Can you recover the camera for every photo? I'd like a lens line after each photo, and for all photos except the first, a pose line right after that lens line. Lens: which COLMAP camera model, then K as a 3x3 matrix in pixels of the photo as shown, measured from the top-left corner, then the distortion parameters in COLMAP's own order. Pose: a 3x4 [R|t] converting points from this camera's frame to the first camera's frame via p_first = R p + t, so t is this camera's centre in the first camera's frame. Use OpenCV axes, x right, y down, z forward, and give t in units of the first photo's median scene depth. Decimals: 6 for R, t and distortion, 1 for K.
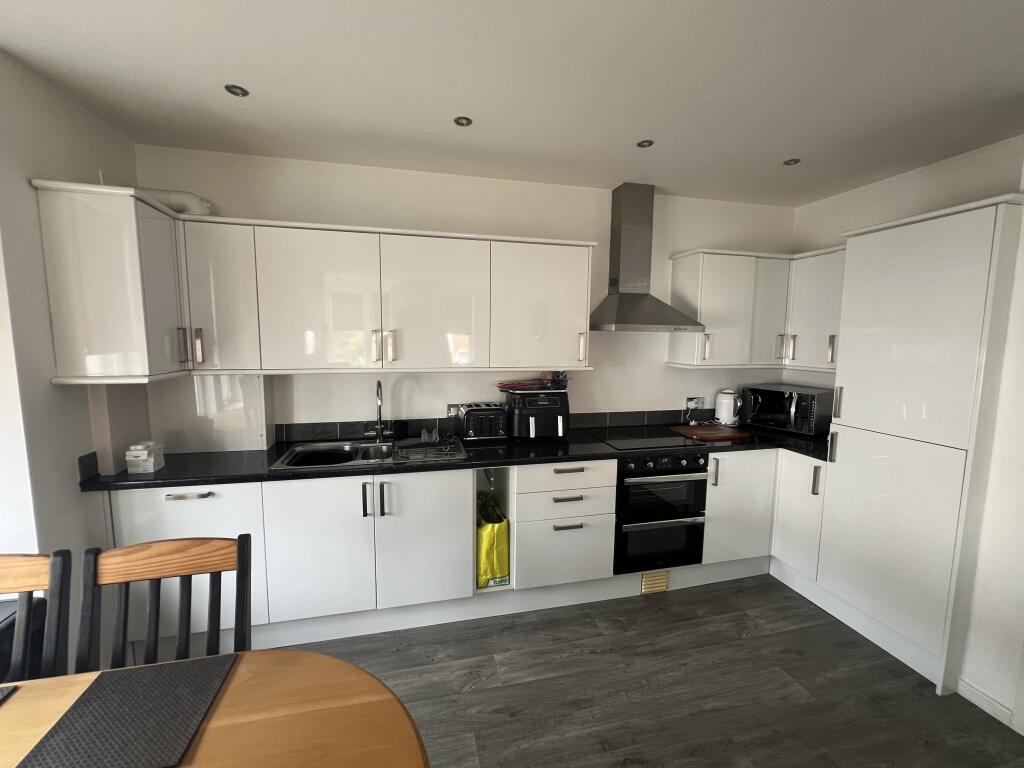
lens RADIAL K [[427.9, 0, 513.3], [0, 427.9, 381.7], [0, 0, 1]] dist [-0.003331, -0.000208]
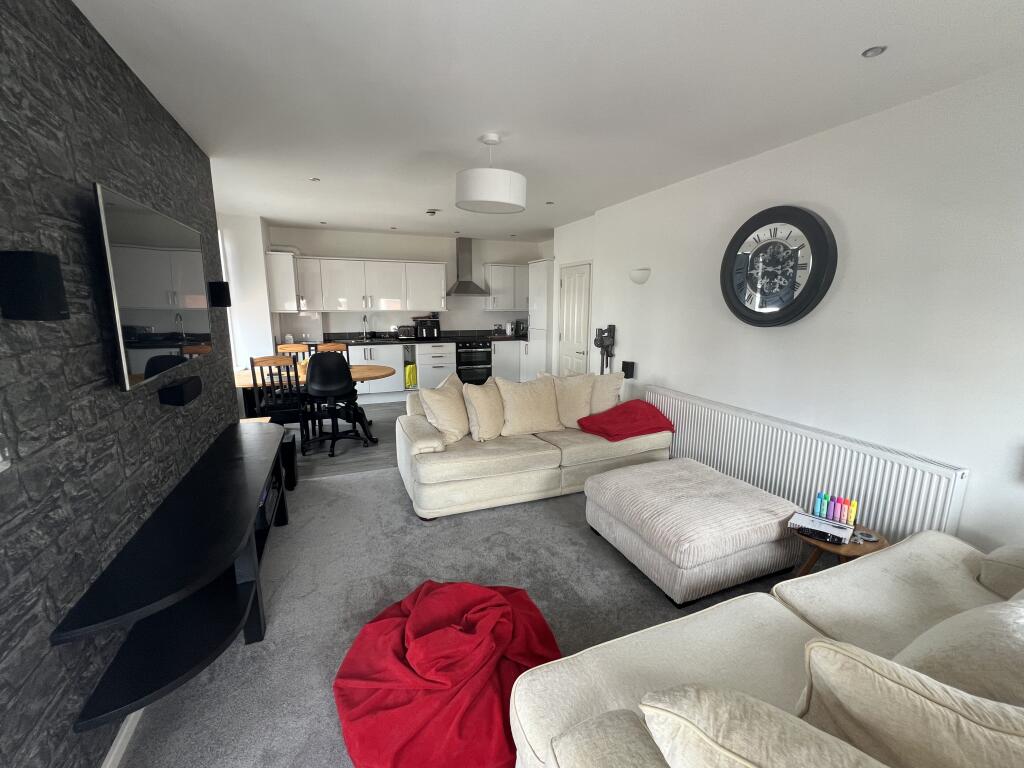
lens RADIAL K [[427.9, 0, 513.3], [0, 427.9, 381.7], [0, 0, 1]] dist [-0.003331, -0.000208]
pose [[0.988079, -0.032892, 0.150393, 0.176305], [0.021468, 0.996803, 0.076963, 0.213747], [-0.152444, -0.072816, 0.985626, -1.710140]]
